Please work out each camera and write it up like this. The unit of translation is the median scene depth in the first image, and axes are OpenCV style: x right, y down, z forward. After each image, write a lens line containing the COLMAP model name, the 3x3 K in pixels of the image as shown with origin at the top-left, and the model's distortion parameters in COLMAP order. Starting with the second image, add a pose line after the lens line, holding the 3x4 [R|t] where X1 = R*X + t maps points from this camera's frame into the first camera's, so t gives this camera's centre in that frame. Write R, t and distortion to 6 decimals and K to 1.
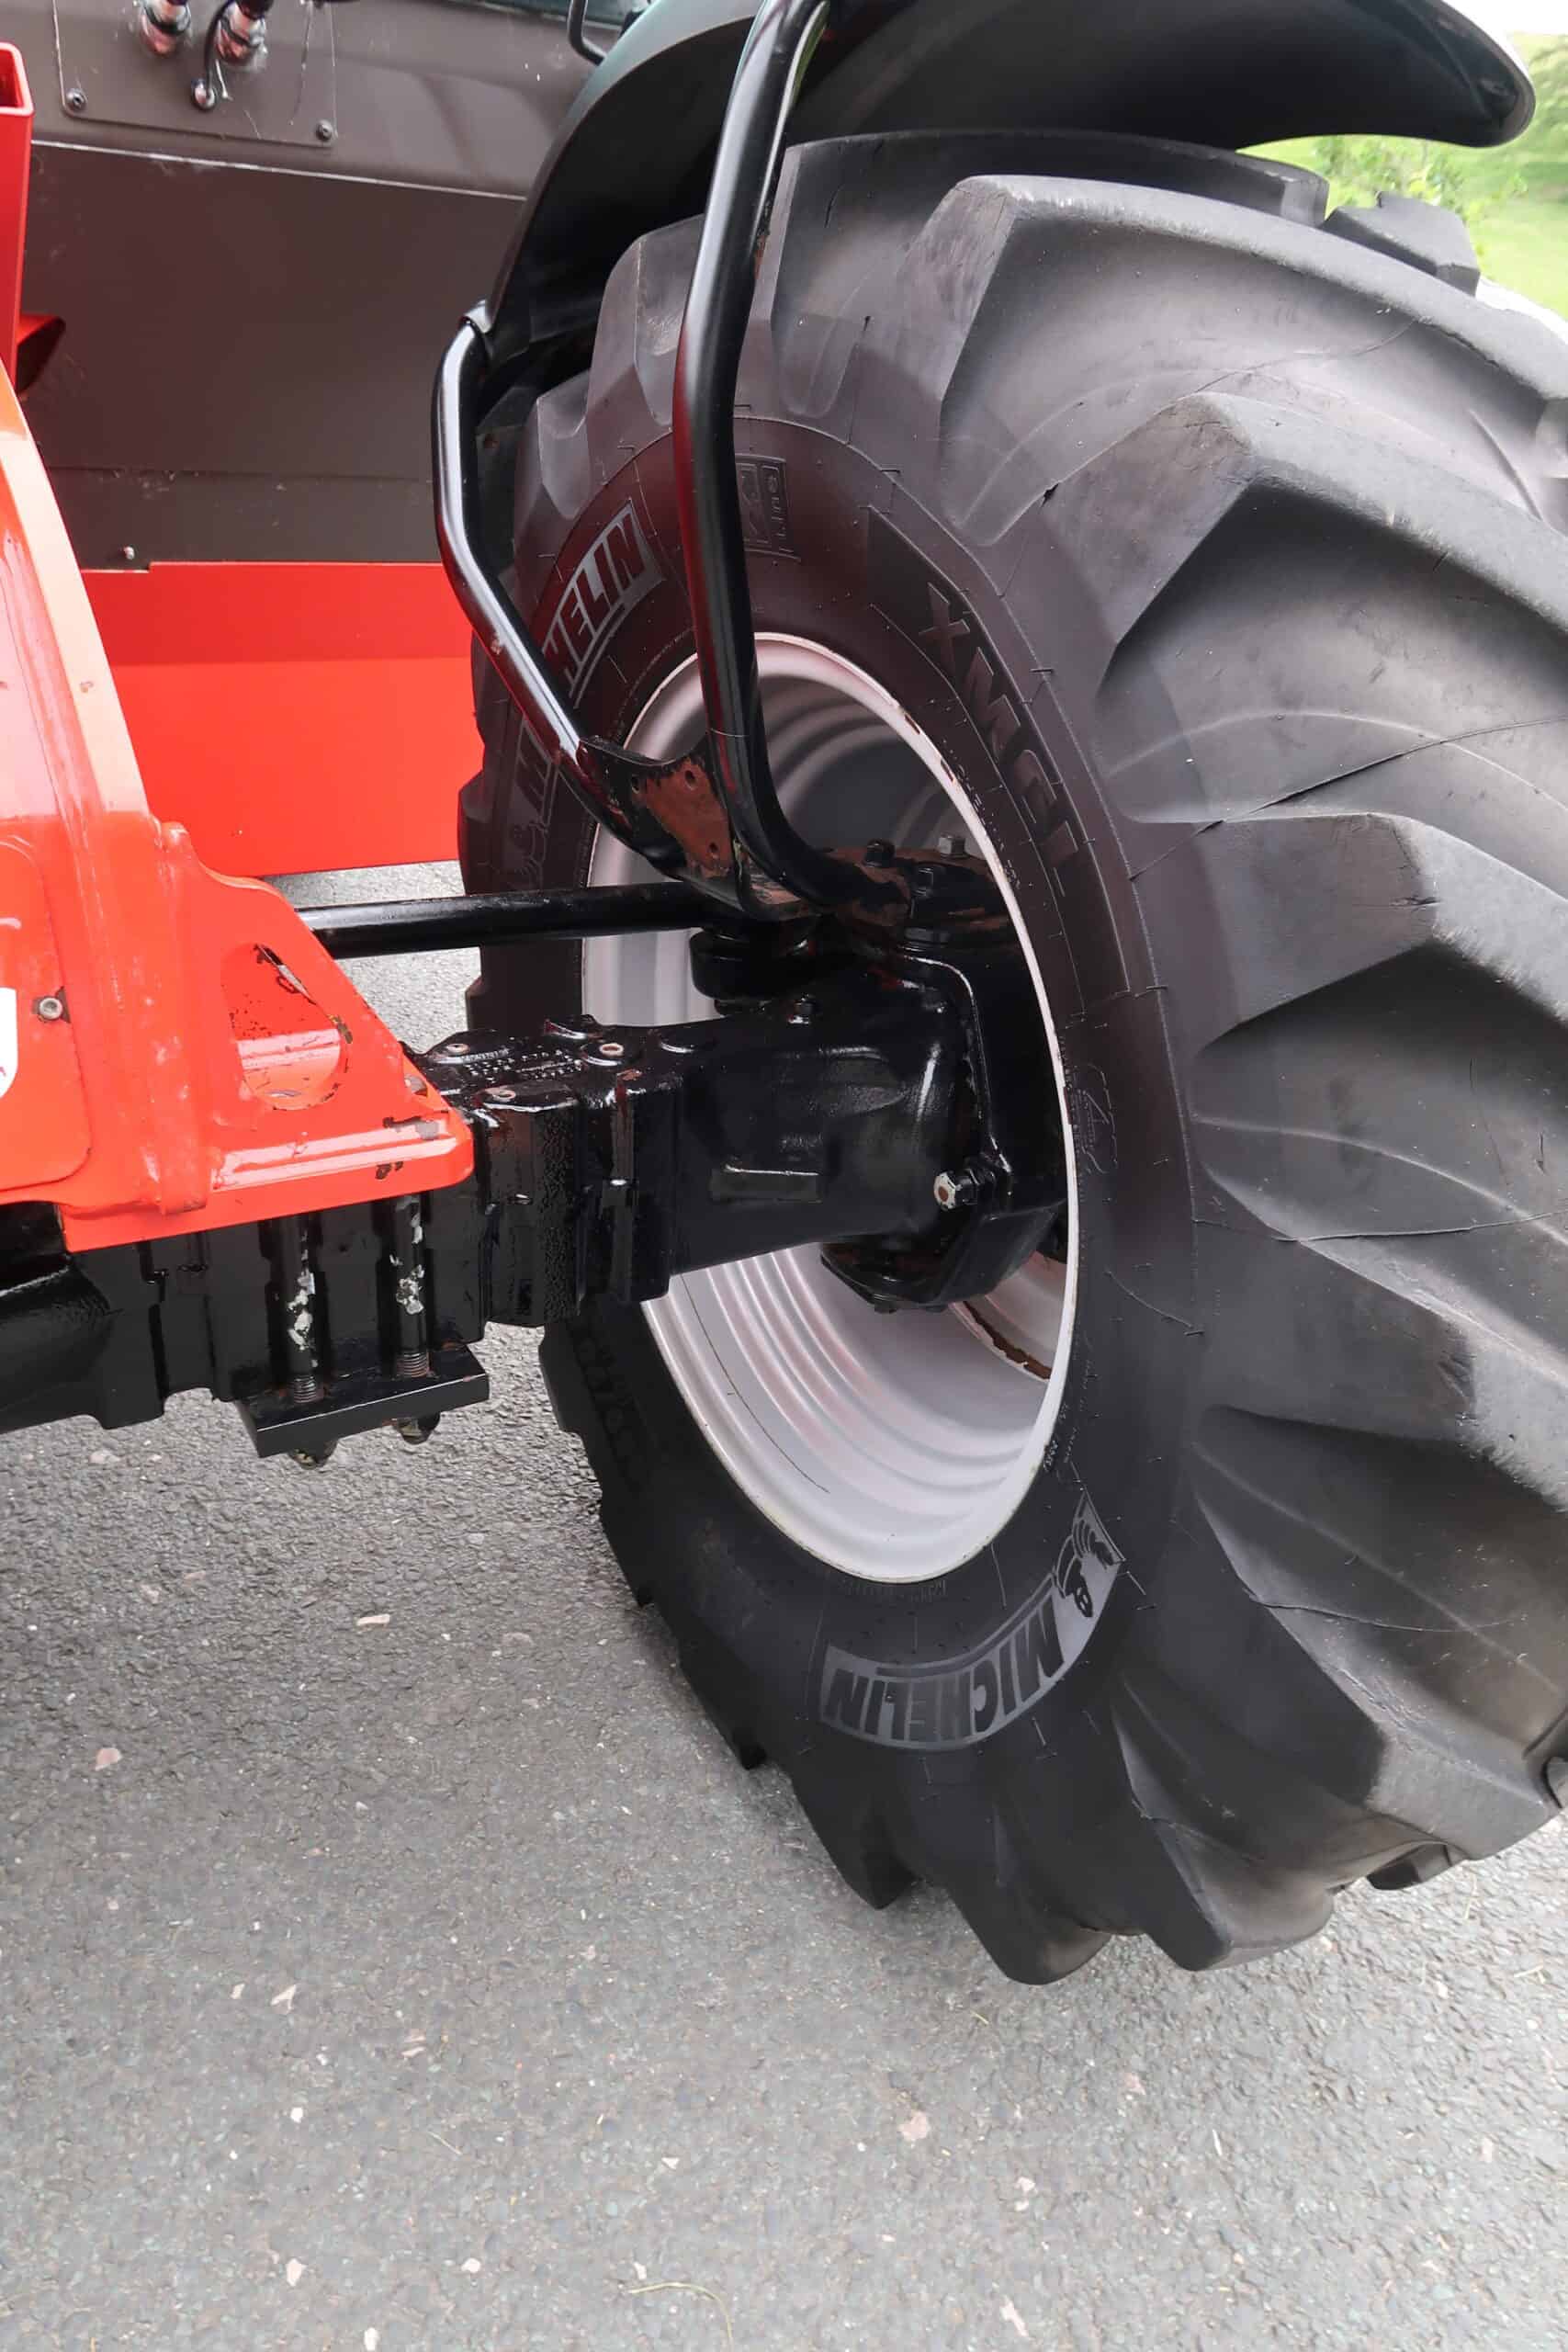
lens RADIAL K [[1618.5, 0, 784.0], [0, 1618.5, 1176.0], [0, 0, 1]] dist [-0.019821, 0.004102]
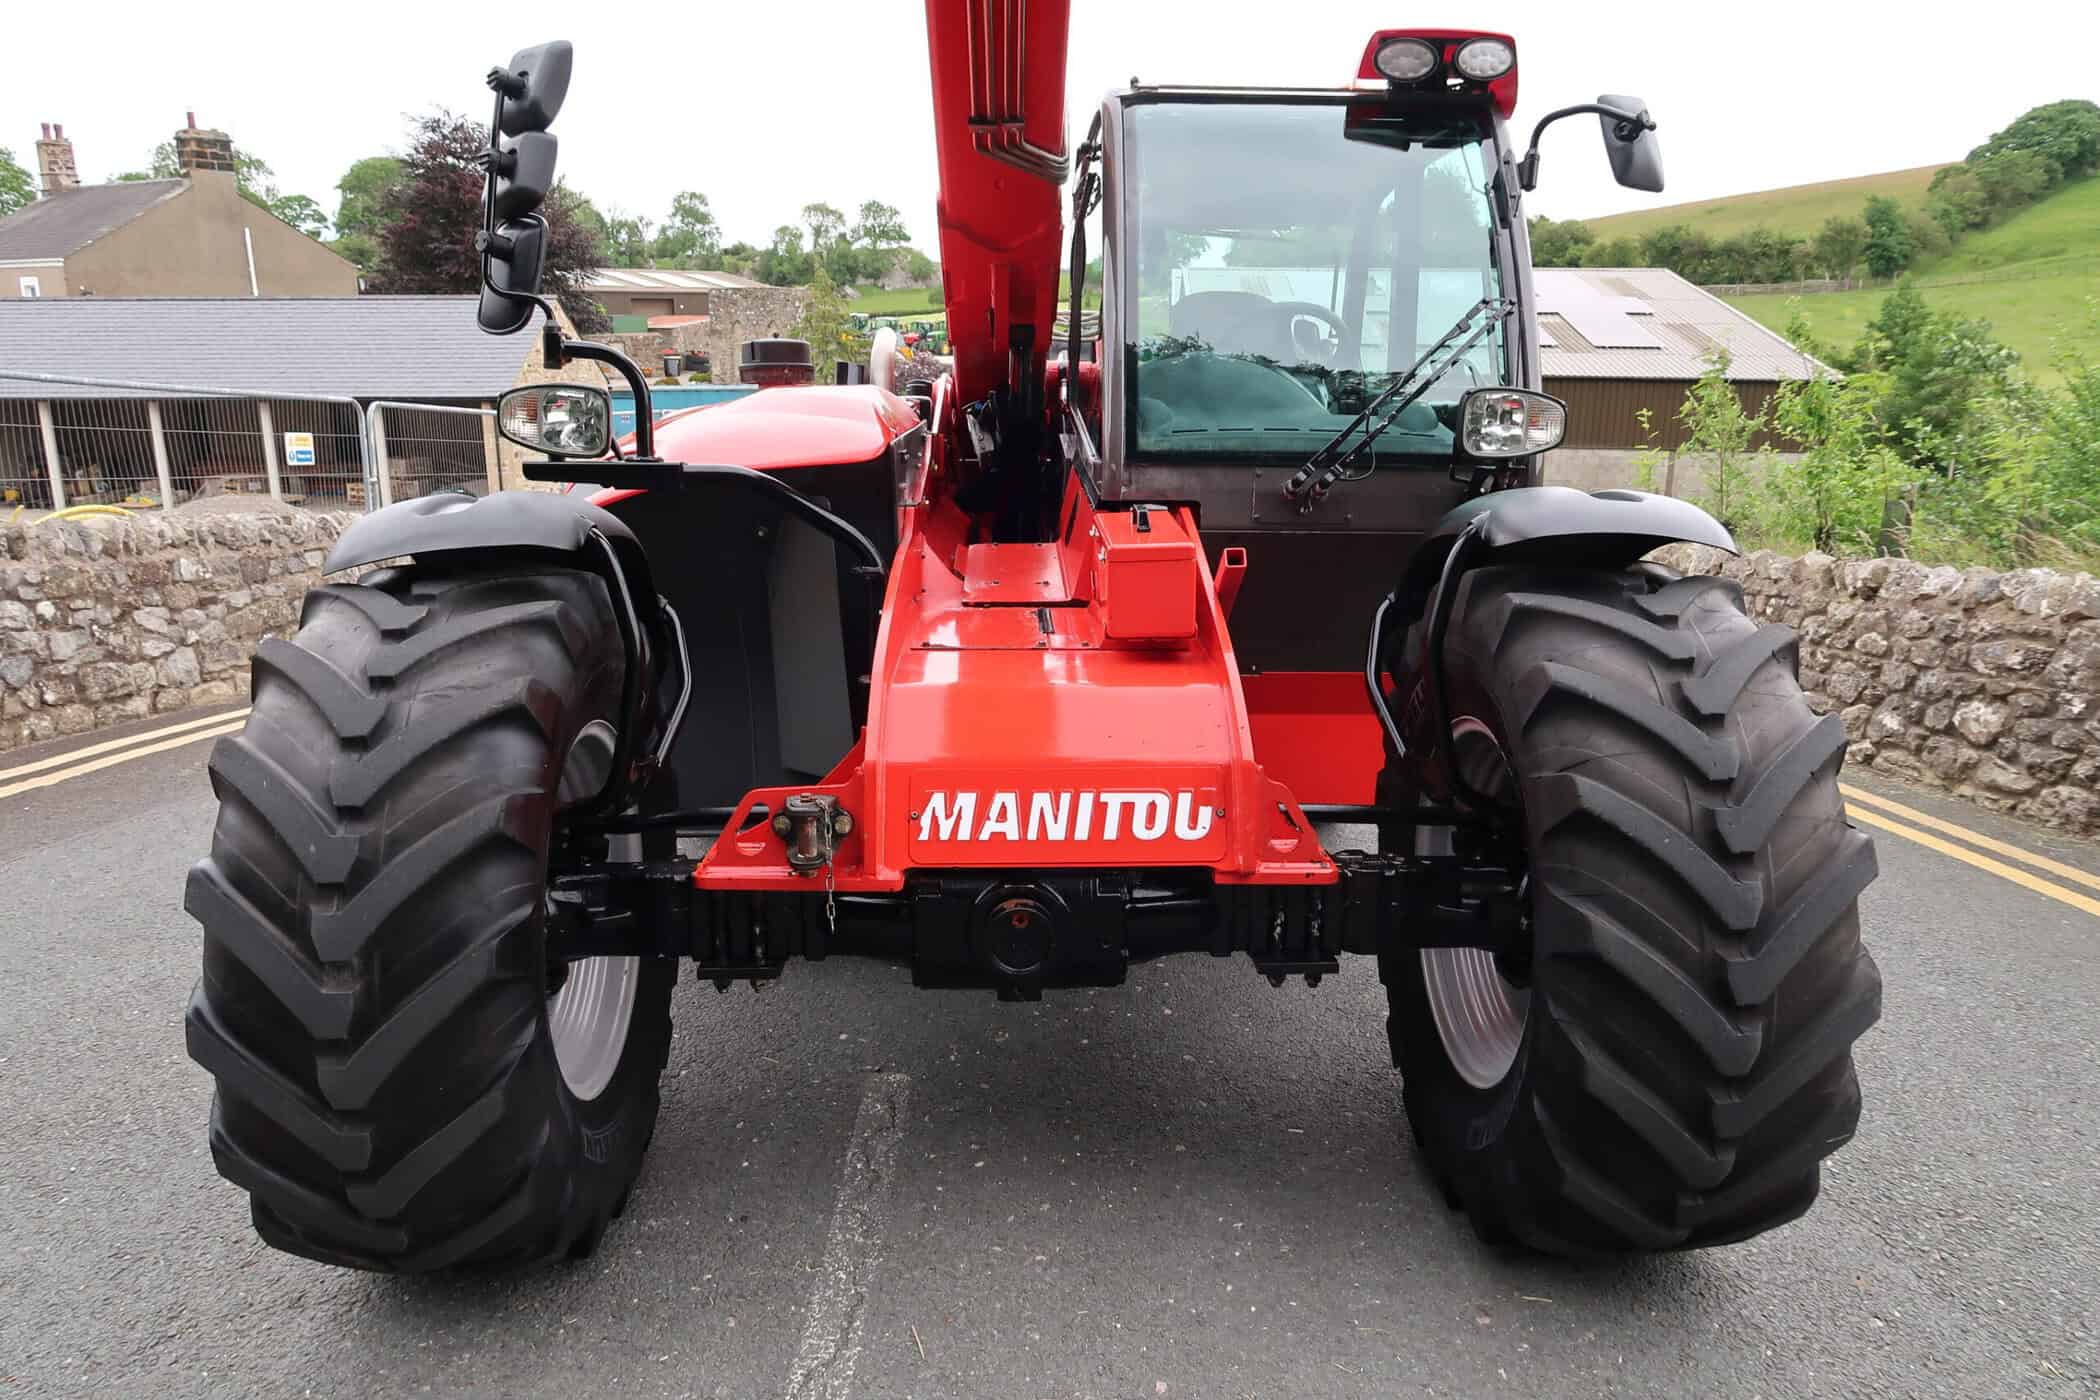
lens RADIAL K [[1448.0, 0, 1042.8], [0, 1448.0, 695.6], [0, 0, 1]] dist [-0.025093, 0.007586]
pose [[0.877254, 0.025548, -0.479347, 0.582056], [-0.170186, 0.950271, -0.260810, 0.440060], [0.448846, 0.310375, 0.837977, -1.551089]]
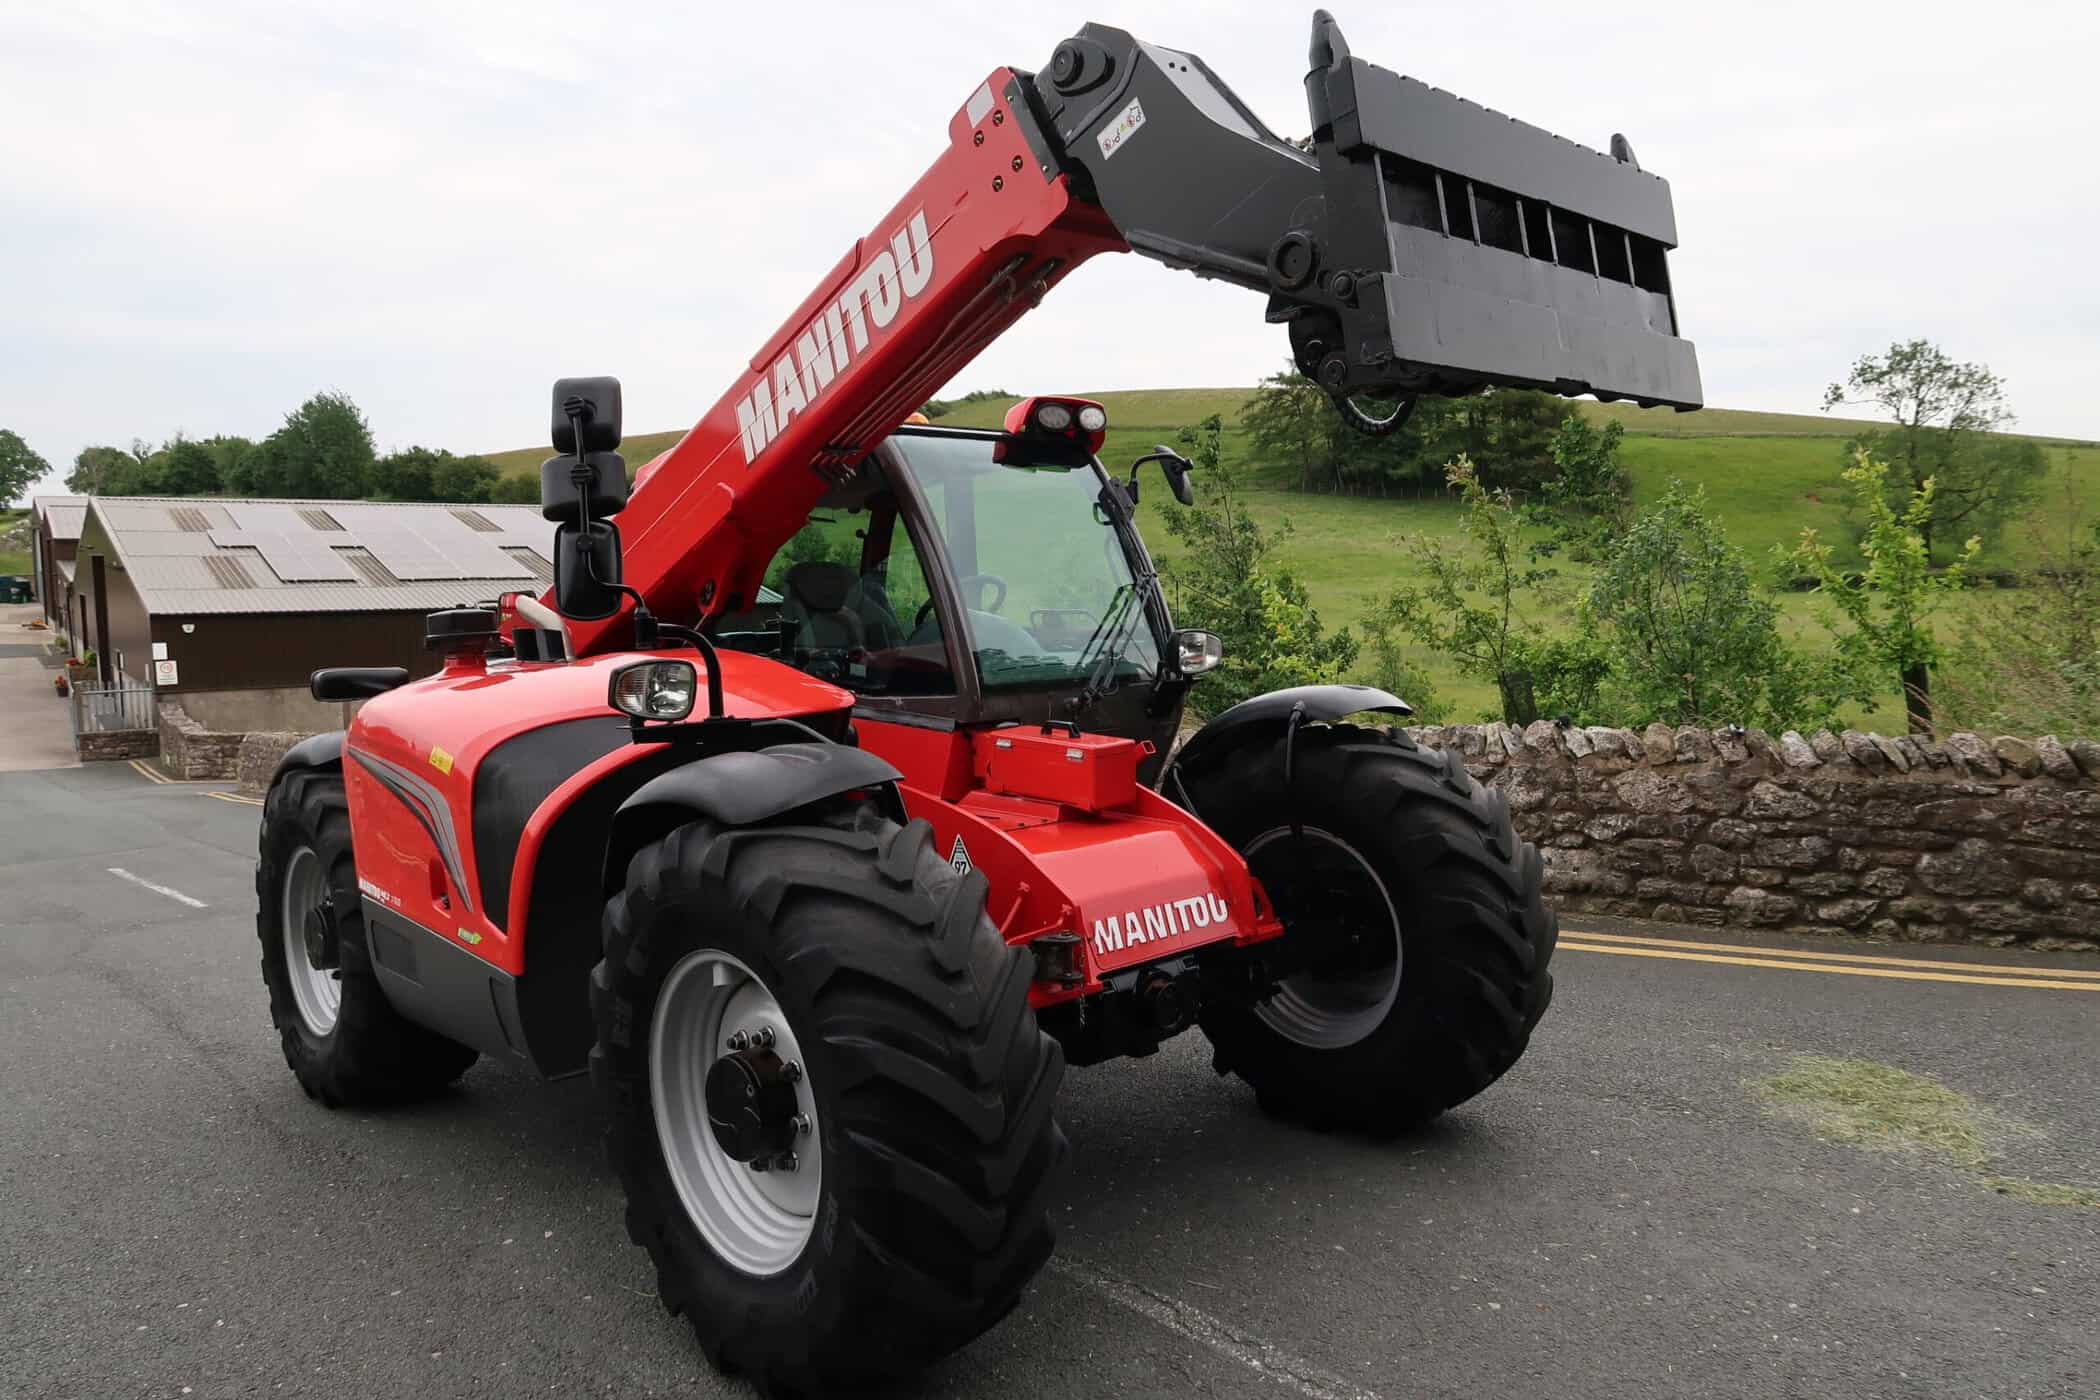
lens RADIAL K [[1448.0, 0, 1042.8], [0, 1448.0, 695.6], [0, 0, 1]] dist [-0.025093, 0.007586]
pose [[0.970467, -0.122973, 0.207536, -1.610271], [0.197909, 0.897776, -0.393485, 0.879955], [-0.137933, 0.422937, 0.895599, -2.979853]]
